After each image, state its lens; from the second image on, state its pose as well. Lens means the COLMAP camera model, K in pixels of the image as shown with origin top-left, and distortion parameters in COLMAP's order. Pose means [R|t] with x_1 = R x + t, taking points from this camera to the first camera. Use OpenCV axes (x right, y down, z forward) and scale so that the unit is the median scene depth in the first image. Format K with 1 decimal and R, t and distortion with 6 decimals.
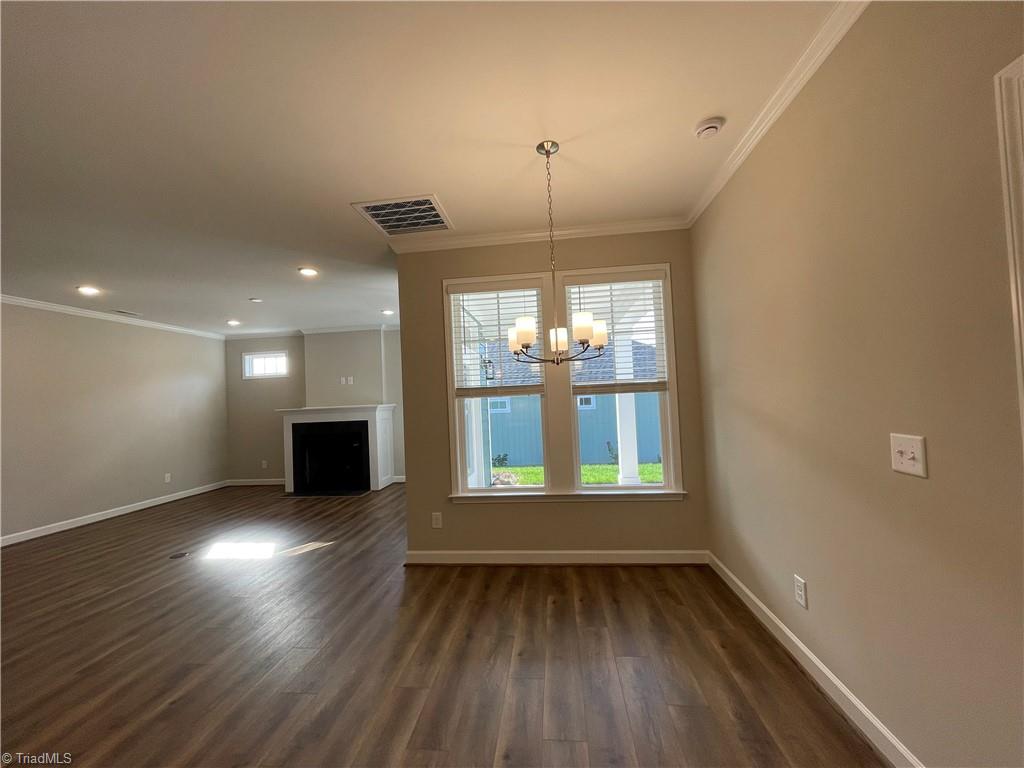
lens RADIAL K [[415.7, 0, 508.7], [0, 415.7, 387.1], [0, 0, 1]] dist [-0.003397, 0.003509]
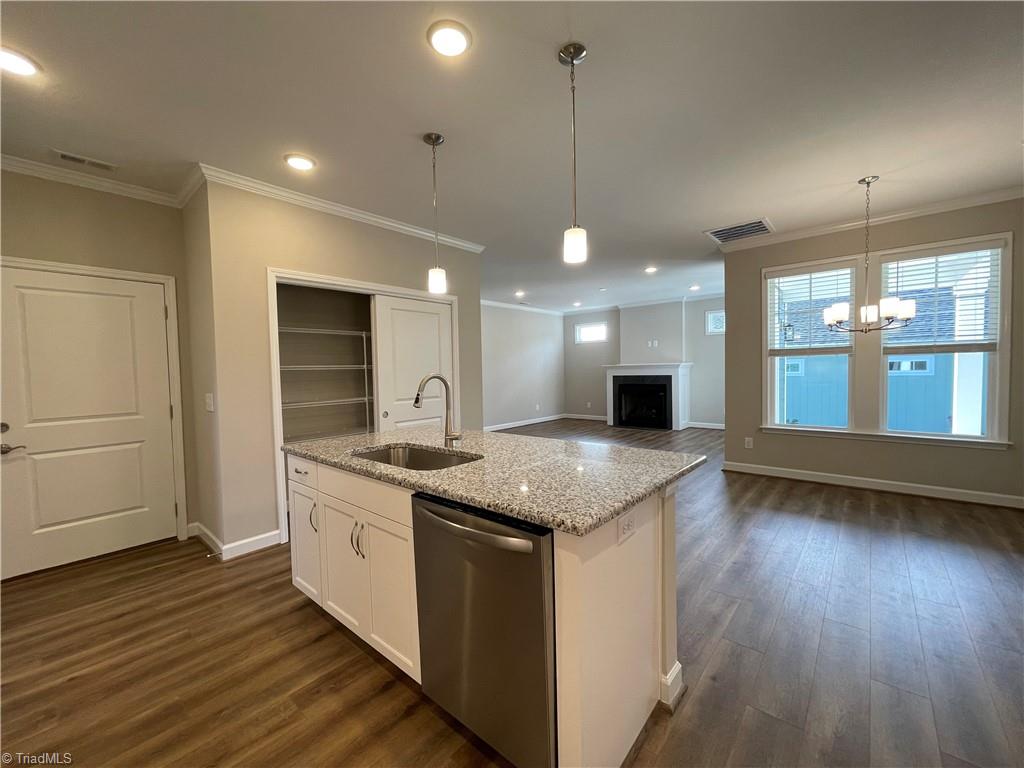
lens RADIAL K [[415.7, 0, 508.3], [0, 415.7, 387.0], [0, 0, 1]] dist [-0.003397, 0.003509]
pose [[0.821480, 0.049518, -0.568084, -0.046109], [0.002079, 0.995956, 0.089821, 0.001015], [0.570234, -0.074967, 0.818054, -0.562621]]
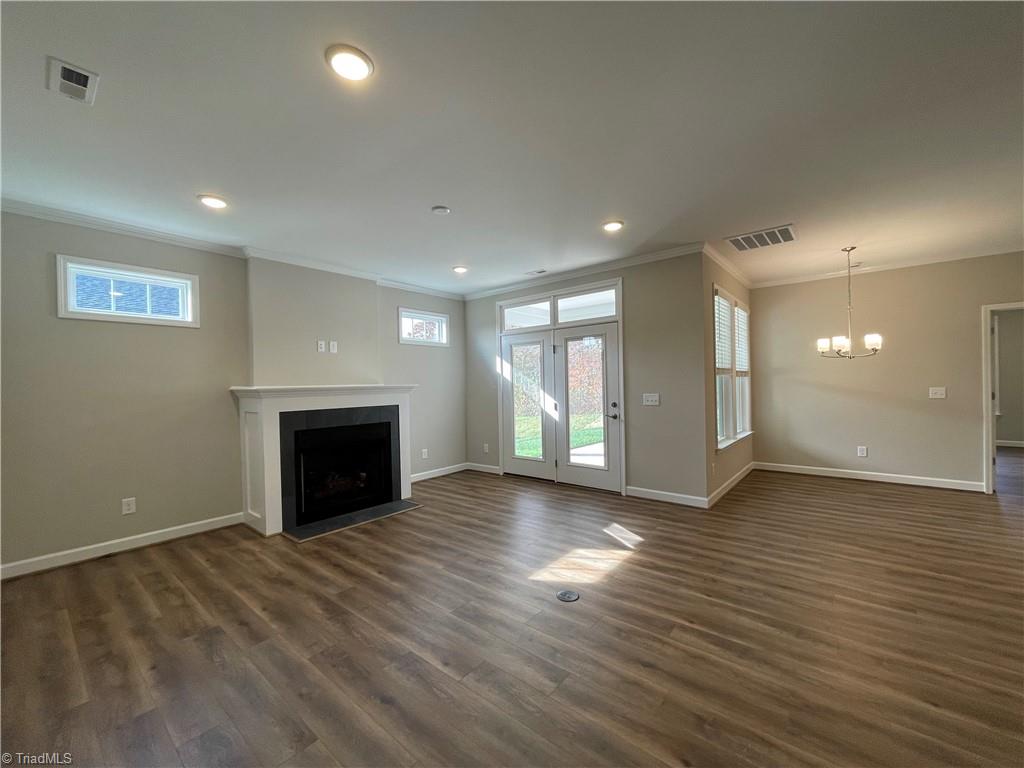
lens RADIAL K [[415.7, 0, 508.5], [0, 415.7, 381.7], [0, 0, 1]] dist [-0.003397, 0.003509]
pose [[0.546408, 0.038064, 0.836654, -1.472649], [-0.027310, 0.999245, -0.027625, 0.093314], [-0.837074, -0.007755, 0.547035, 0.758118]]
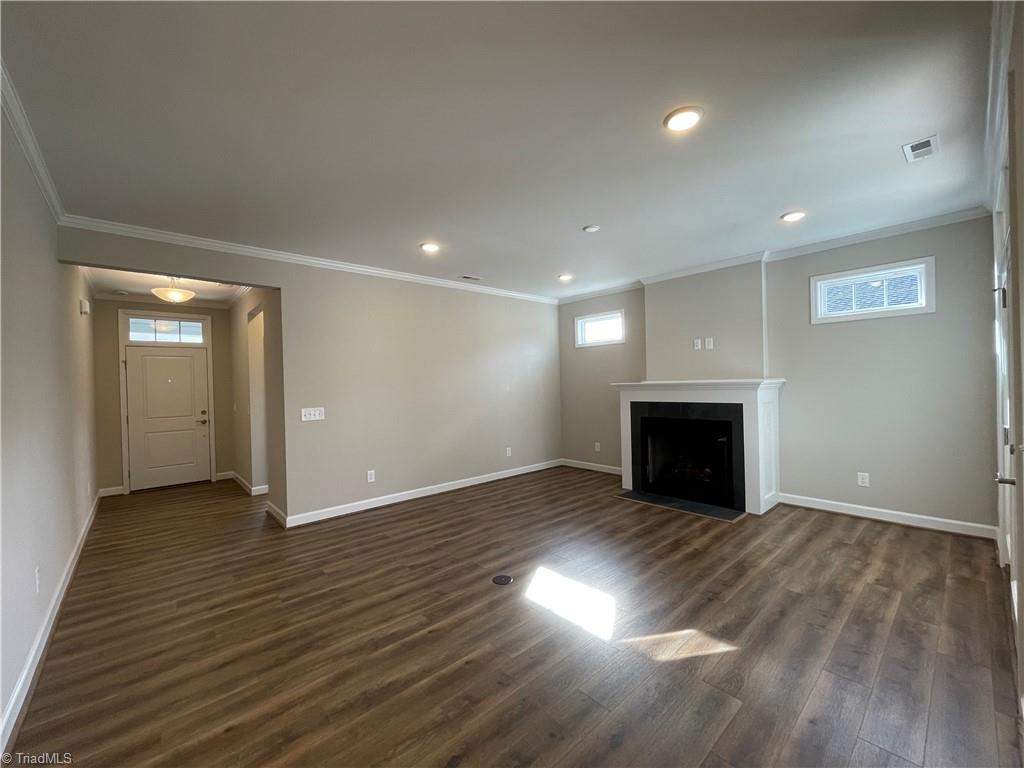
lens RADIAL K [[415.7, 0, 512.4], [0, 415.7, 386.8], [0, 0, 1]] dist [-0.003397, 0.003509]
pose [[0.750841, 0.029899, -0.659806, -0.319330], [0.012319, 0.998167, 0.059252, 0.020412], [0.660368, -0.052617, 0.749097, 0.500182]]
